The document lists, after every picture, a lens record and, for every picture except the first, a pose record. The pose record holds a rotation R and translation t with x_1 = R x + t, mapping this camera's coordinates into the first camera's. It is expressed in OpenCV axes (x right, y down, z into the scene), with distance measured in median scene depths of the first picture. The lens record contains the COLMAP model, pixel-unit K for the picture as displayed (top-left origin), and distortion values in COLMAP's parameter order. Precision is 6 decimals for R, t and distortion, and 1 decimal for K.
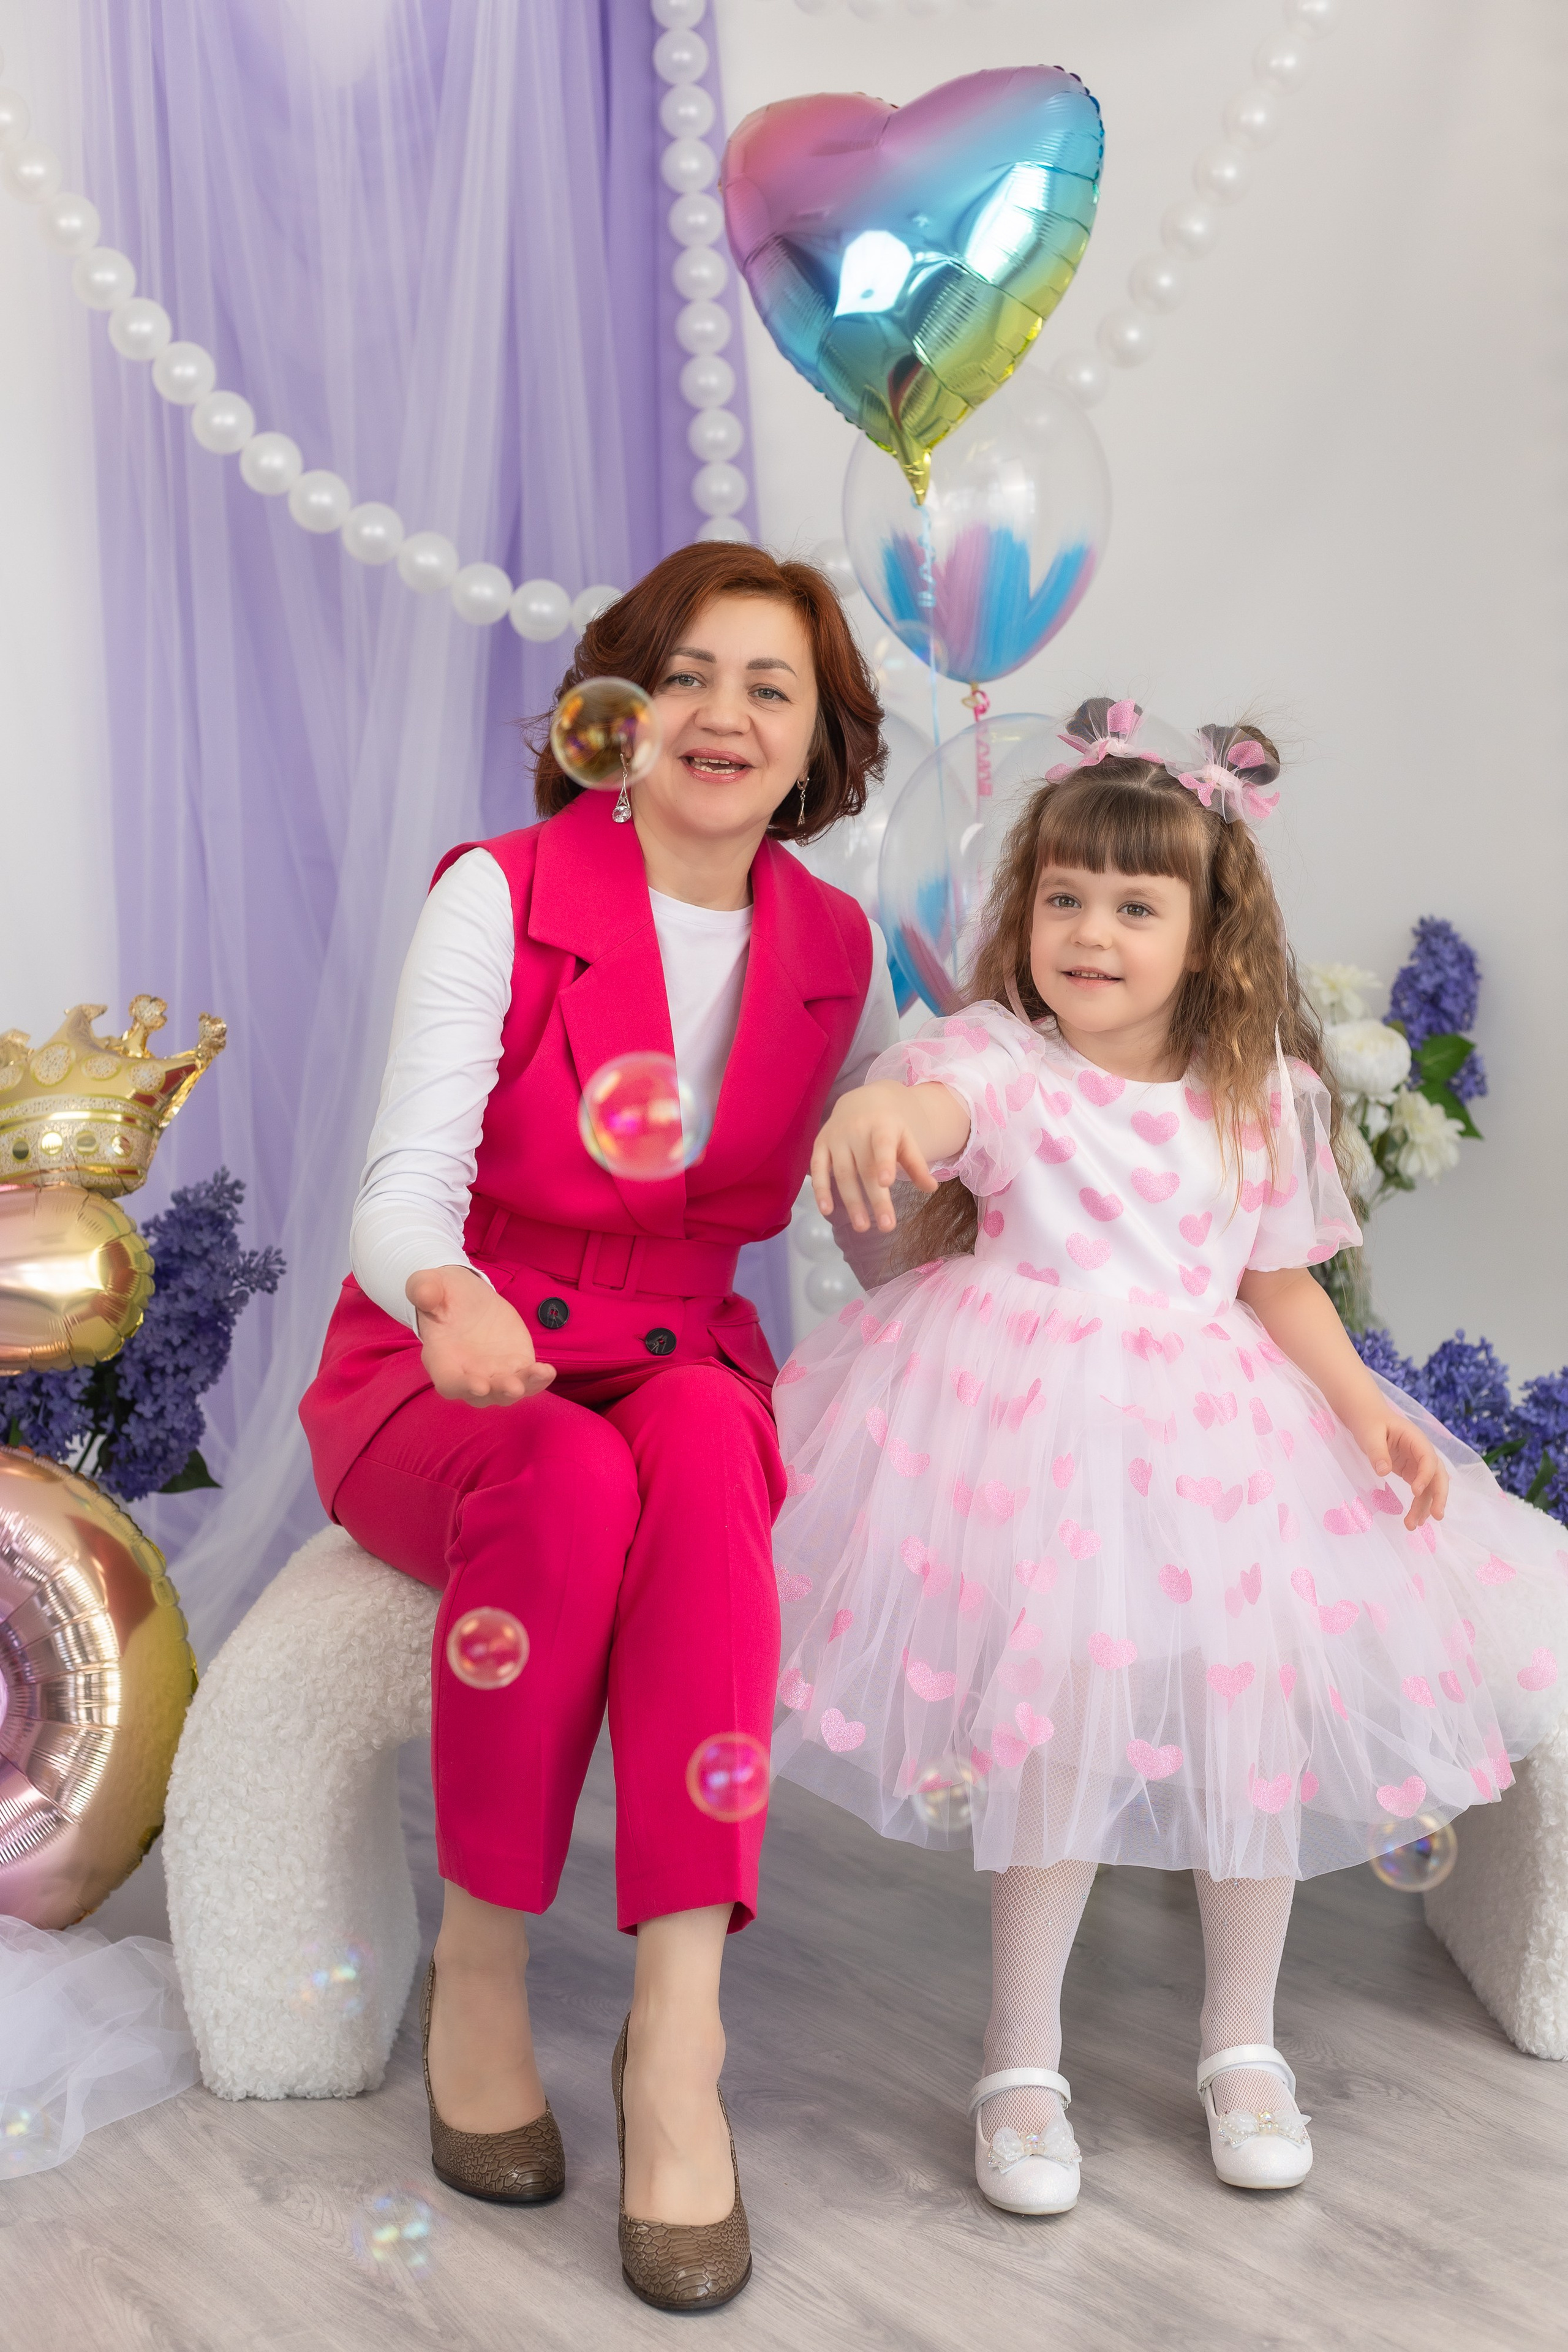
lens RADIAL K [[3506.8, 0, 784.0], [0, 3506.8, 1176.0], [0, 0, 1]] dist [0.005966, 0.086891]
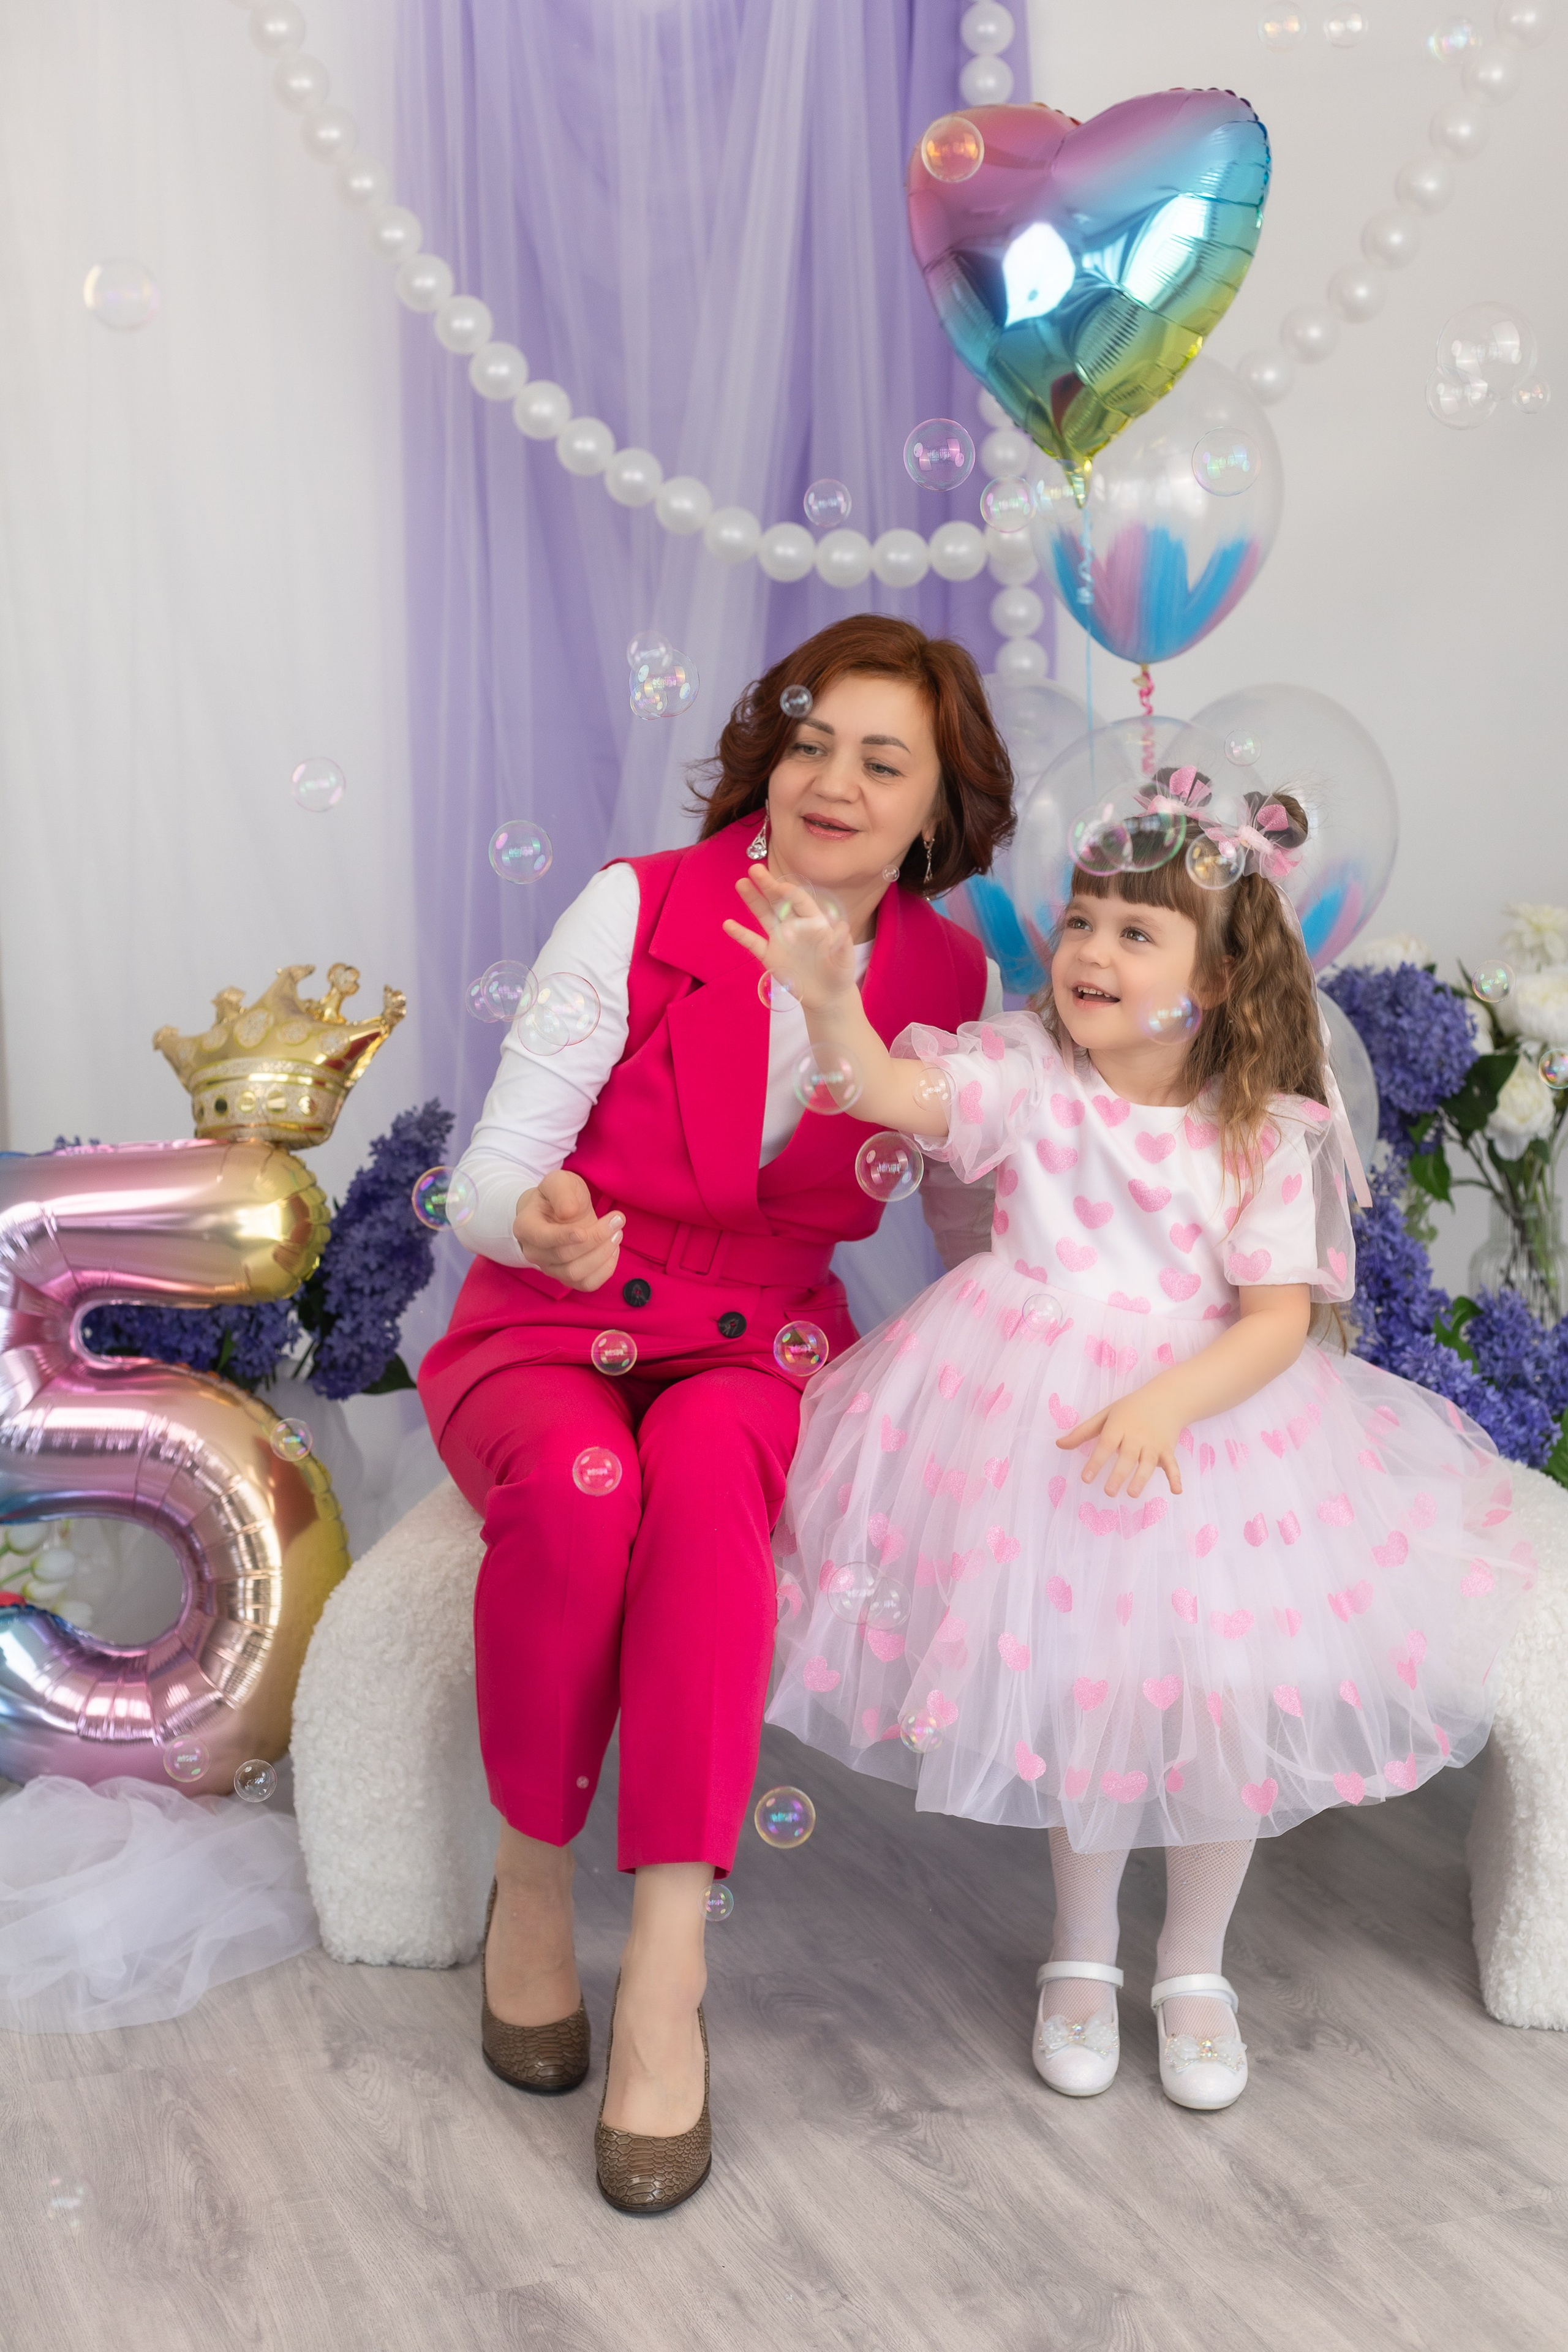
lens RADIAL K [[3506.8, 0, 784.0], [0, 3506.8, 1176.0], [0, 0, 1]] dist [0.005966, 0.086891]
pose [[0.984955, 0.046626, -0.166402, 0.143094], [-0.030234, 0.994556, 0.099717, -0.098516], [0.170145, -0.093186, 0.981003, -0.073965]]
